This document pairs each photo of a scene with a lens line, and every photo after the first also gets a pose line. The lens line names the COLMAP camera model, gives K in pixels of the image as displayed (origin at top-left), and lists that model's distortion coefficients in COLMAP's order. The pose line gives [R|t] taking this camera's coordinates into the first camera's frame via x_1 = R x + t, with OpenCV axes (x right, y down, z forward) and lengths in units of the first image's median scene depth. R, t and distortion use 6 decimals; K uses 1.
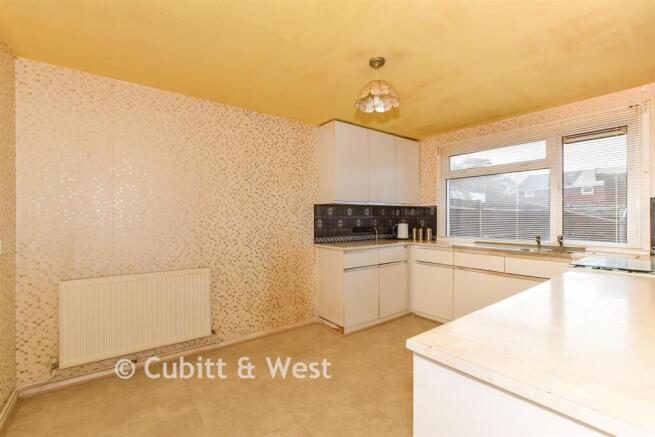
lens RADIAL K [[290.6, 0, 329.0], [0, 290.6, 217.8], [0, 0, 1]] dist [-0.020134, 0.000027]
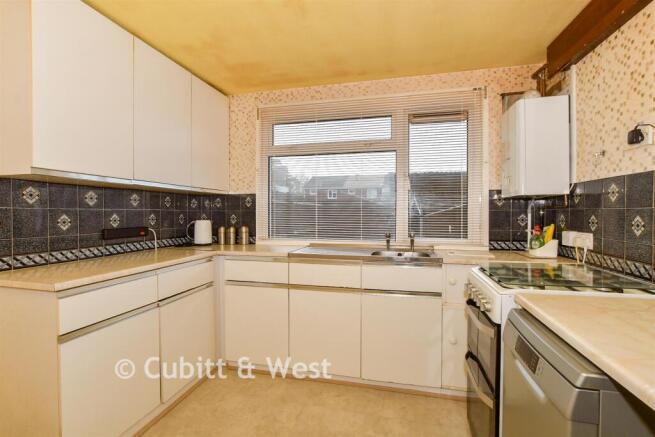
lens RADIAL K [[290.6, 0, 331.3], [0, 290.6, 214.8], [0, 0, 1]] dist [-0.020134, 0.000027]
pose [[0.773729, -0.003503, 0.633507, 0.074619], [-0.000978, 0.999977, 0.006724, 0.003284], [-0.633516, -0.005822, 0.773708, 0.354028]]
